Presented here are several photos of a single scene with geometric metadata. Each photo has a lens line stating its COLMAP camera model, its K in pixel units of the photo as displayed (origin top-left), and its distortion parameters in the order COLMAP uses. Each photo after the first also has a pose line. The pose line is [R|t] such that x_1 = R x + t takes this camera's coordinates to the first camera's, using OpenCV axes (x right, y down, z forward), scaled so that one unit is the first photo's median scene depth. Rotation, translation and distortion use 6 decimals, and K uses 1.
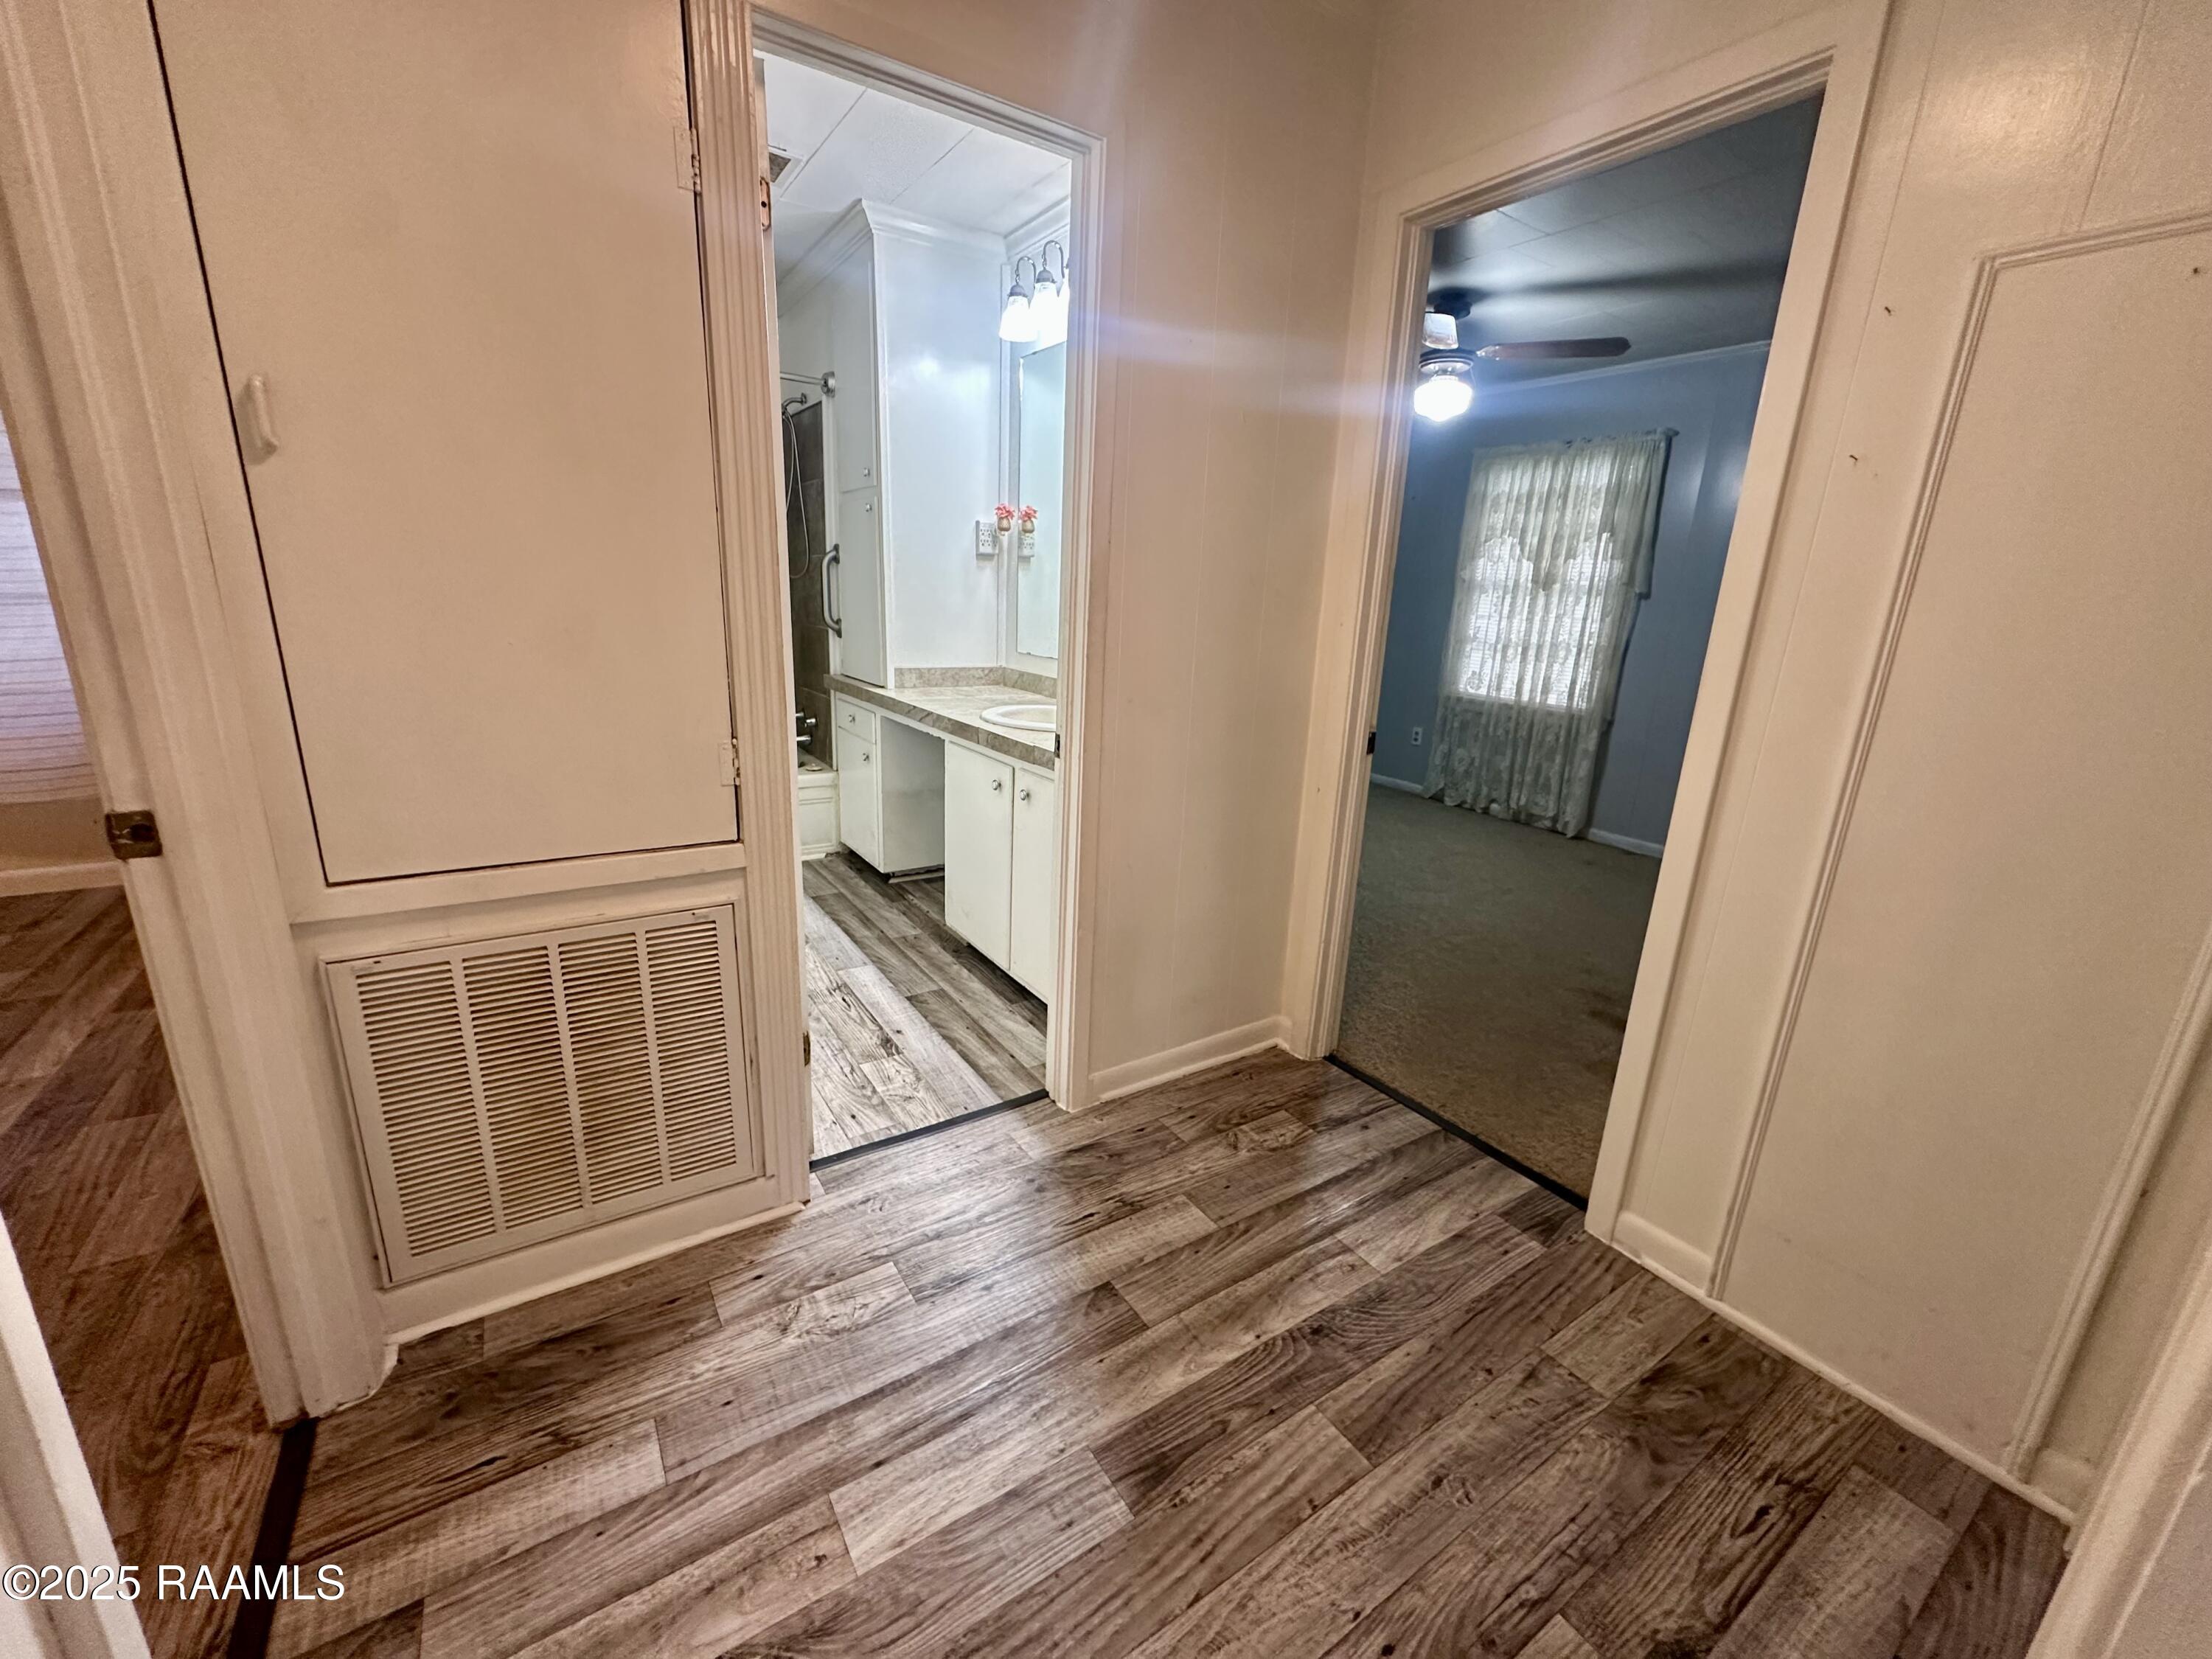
lens RADIAL K [[883.7, 0, 1097.7], [0, 883.7, 826.8], [0, 0, 1]] dist [0.001119, -0.000156]
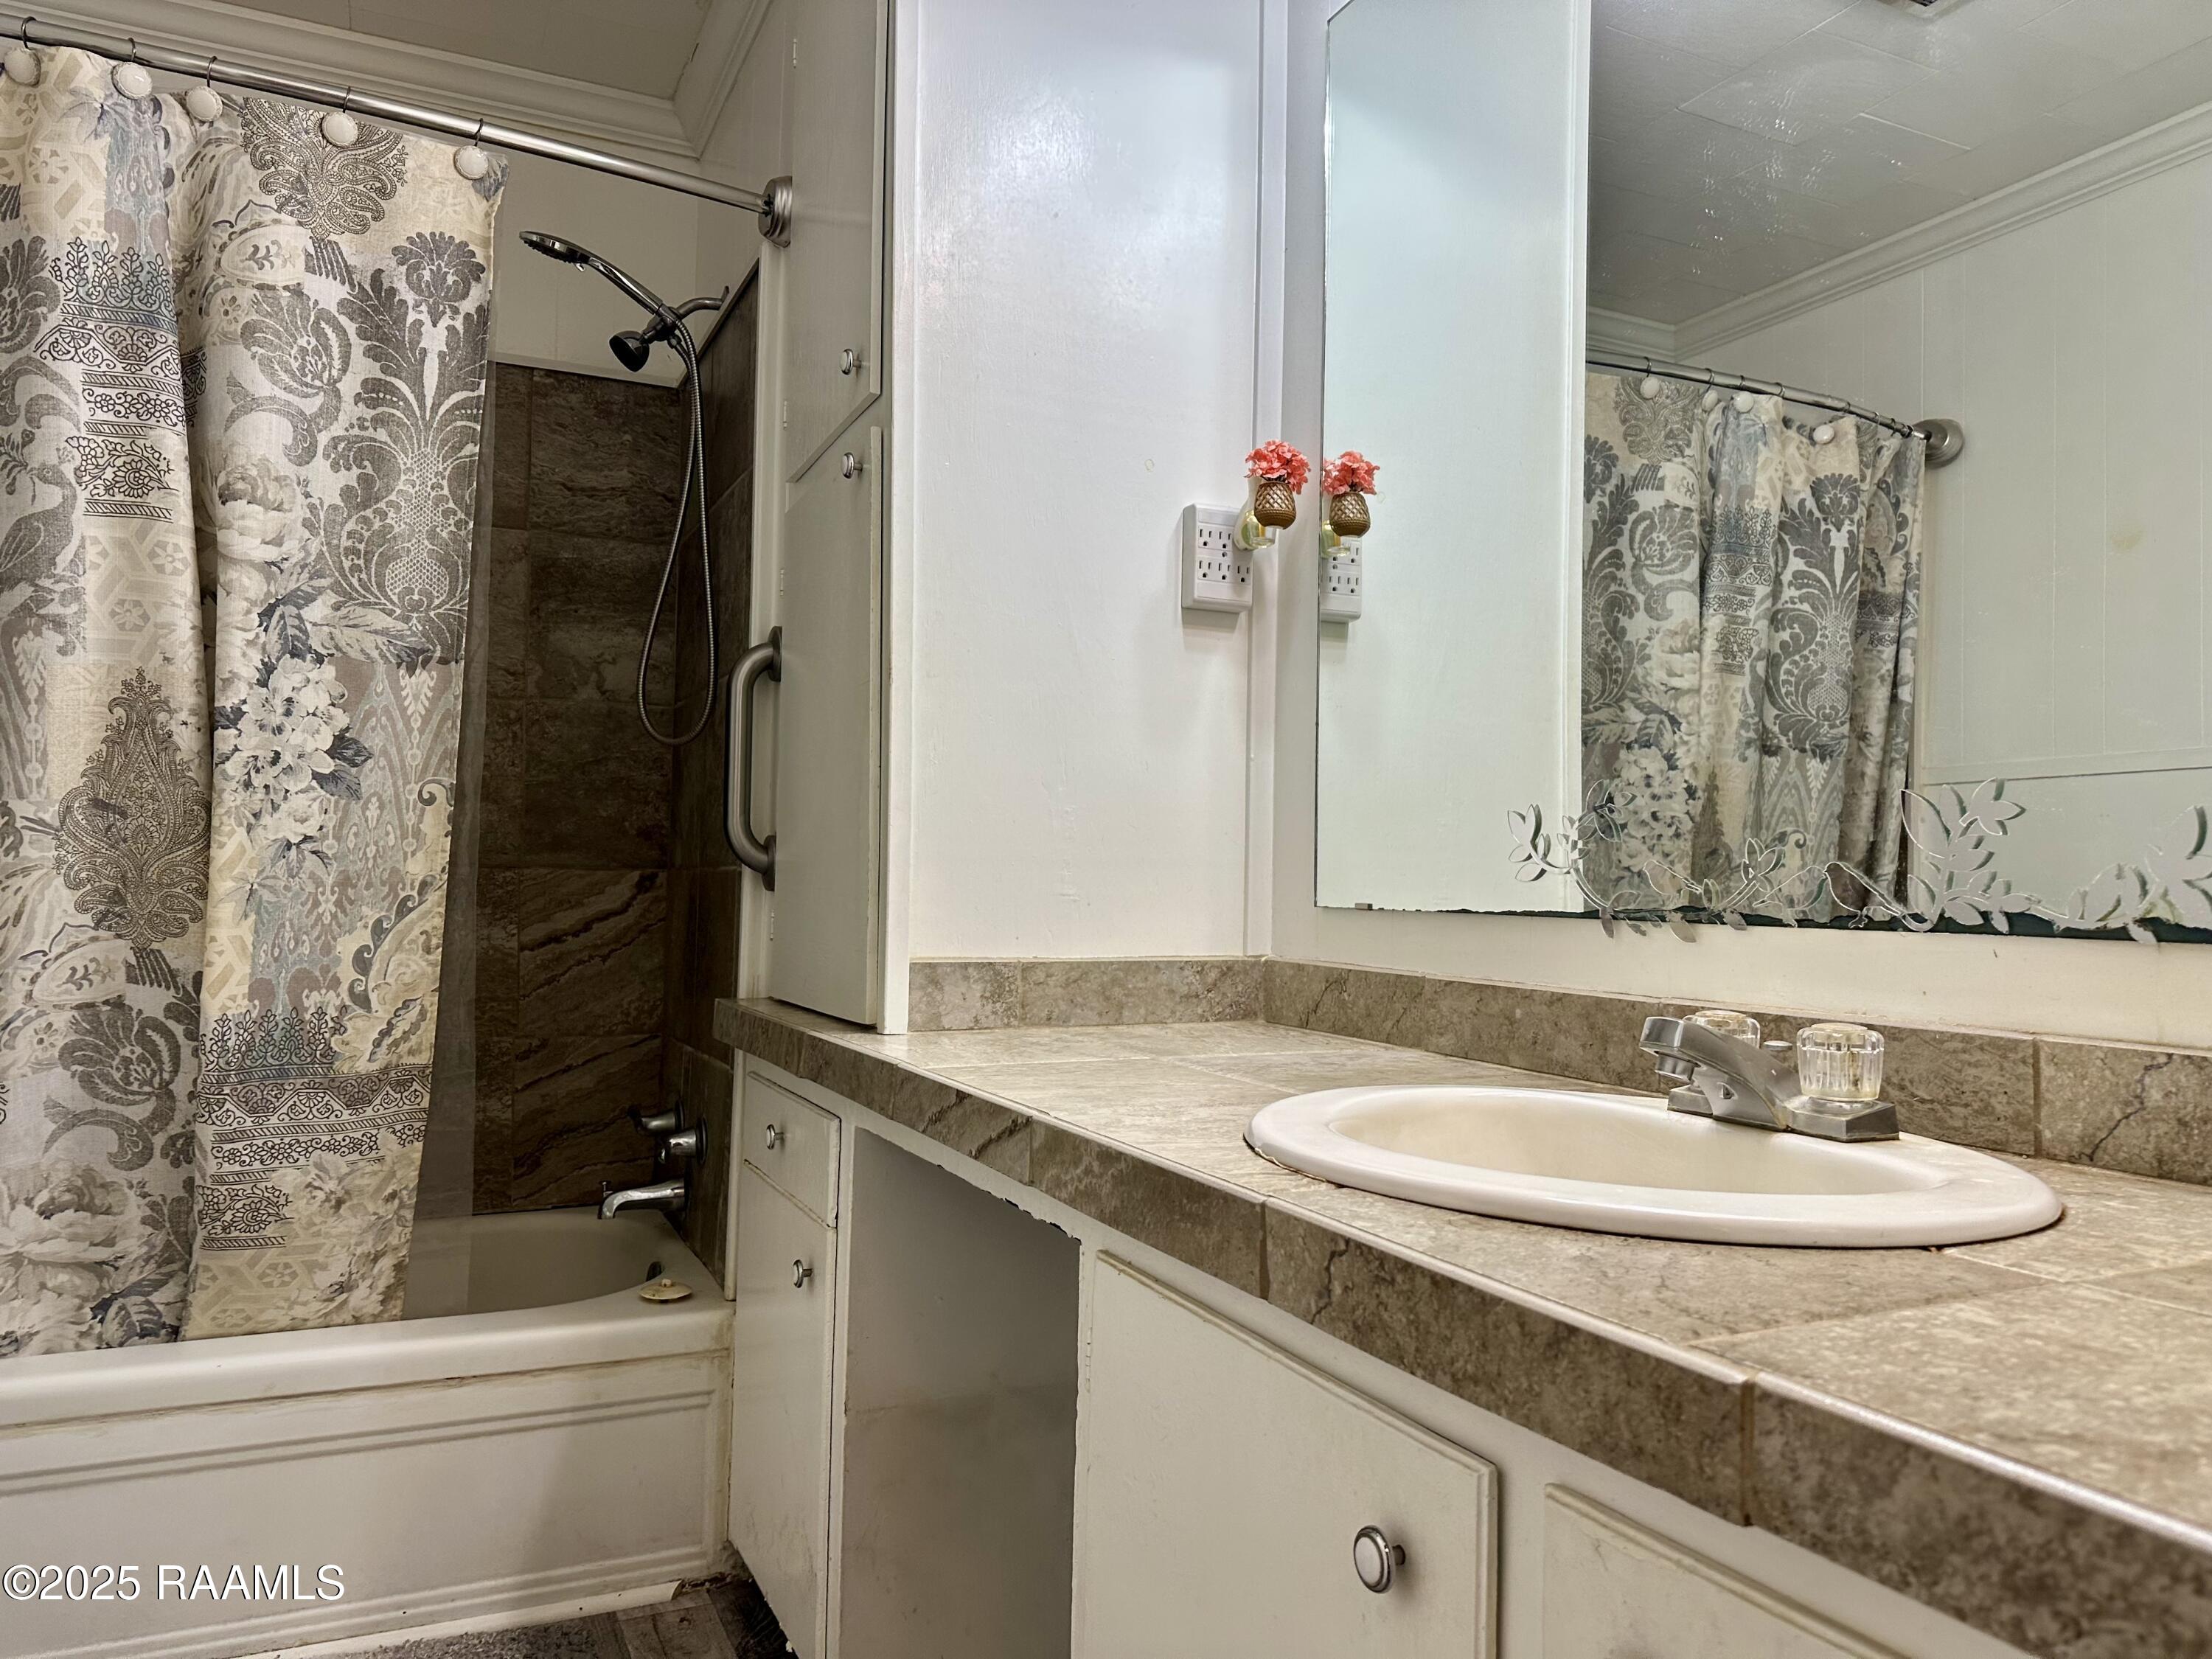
lens RADIAL K [[1558.4, 0, 1104.2], [0, 1558.4, 834.3], [0, 0, 1]] dist [0.008246, -0.000545]
pose [[0.989541, -0.030723, -0.140945, -0.100602], [-0.012303, 0.955522, -0.294663, -0.075321], [0.143729, 0.293315, 0.945150, 0.556465]]
